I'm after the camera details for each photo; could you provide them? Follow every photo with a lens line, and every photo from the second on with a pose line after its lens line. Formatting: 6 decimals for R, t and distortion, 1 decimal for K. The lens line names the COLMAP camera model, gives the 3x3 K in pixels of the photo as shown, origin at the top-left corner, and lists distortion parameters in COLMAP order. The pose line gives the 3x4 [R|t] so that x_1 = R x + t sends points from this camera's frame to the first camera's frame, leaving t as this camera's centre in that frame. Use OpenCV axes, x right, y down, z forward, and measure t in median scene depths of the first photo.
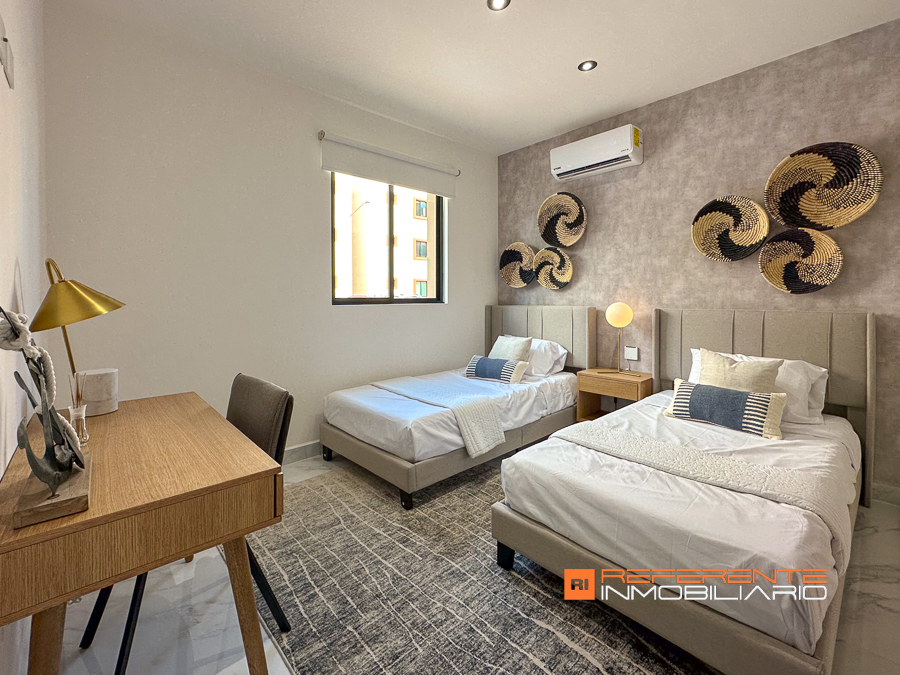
lens RADIAL K [[381.7, 0, 450.0], [0, 381.7, 337.5], [0, 0, 1]] dist [-0.000304, -0.000200]
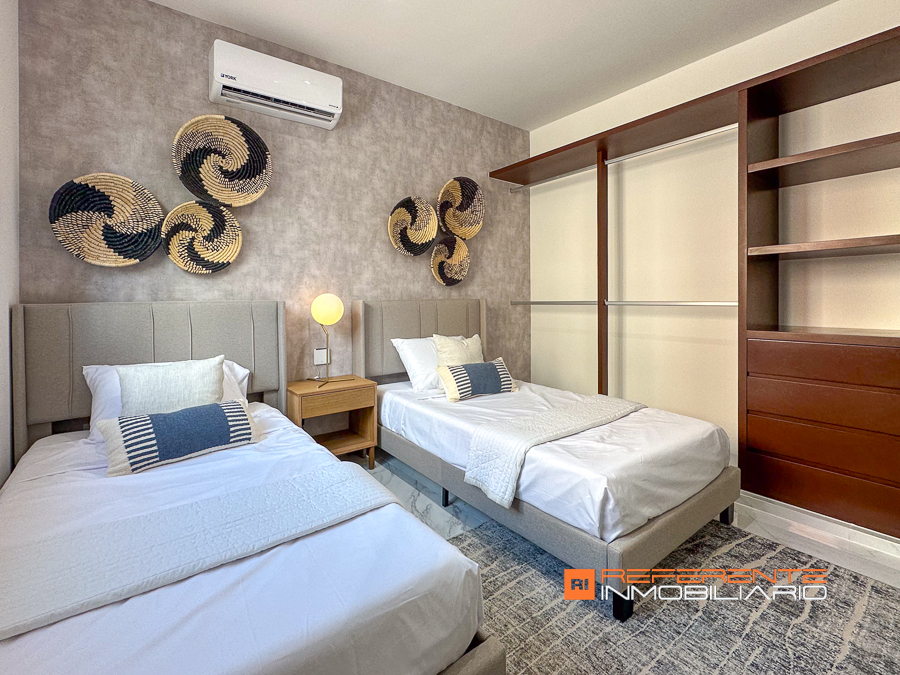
lens RADIAL K [[432.2, 0, 450.5], [0, 432.2, 327.9], [0, 0, 1]] dist [-0.000568, -0.000436]
pose [[0.084479, -0.063556, 0.994396, -0.415713], [0.117528, 0.991633, 0.053395, -0.036515], [-0.989470, 0.112358, 0.091242, 0.637371]]
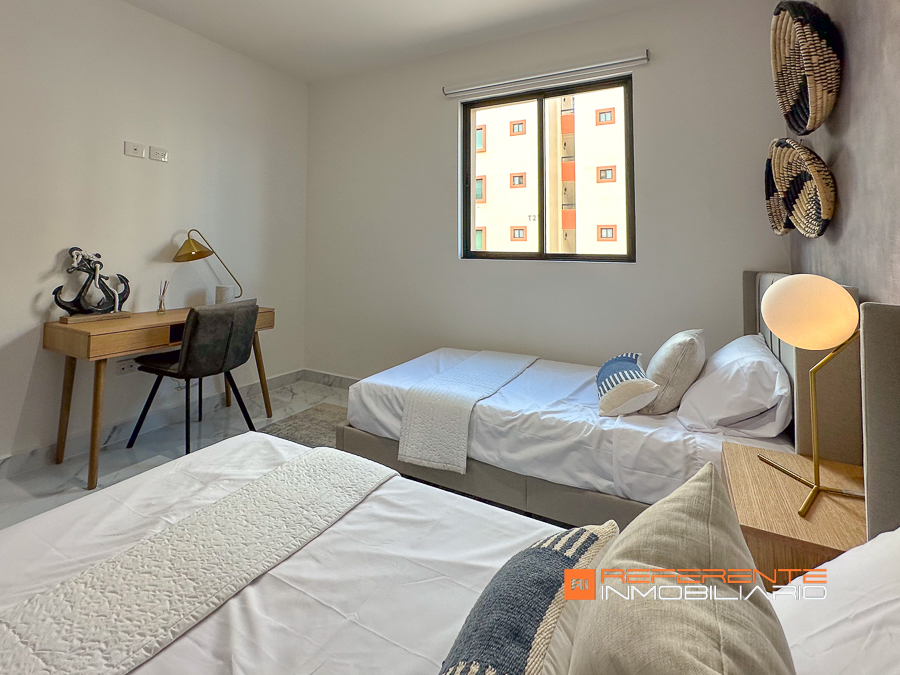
lens RADIAL K [[432.2, 0, 450.5], [0, 432.2, 327.9], [0, 0, 1]] dist [-0.000568, -0.000436]
pose [[0.334625, 0.188769, -0.923251, 0.651062], [-0.113712, 0.980661, 0.159293, -0.077549], [0.935466, 0.051681, 0.349619, 0.569512]]
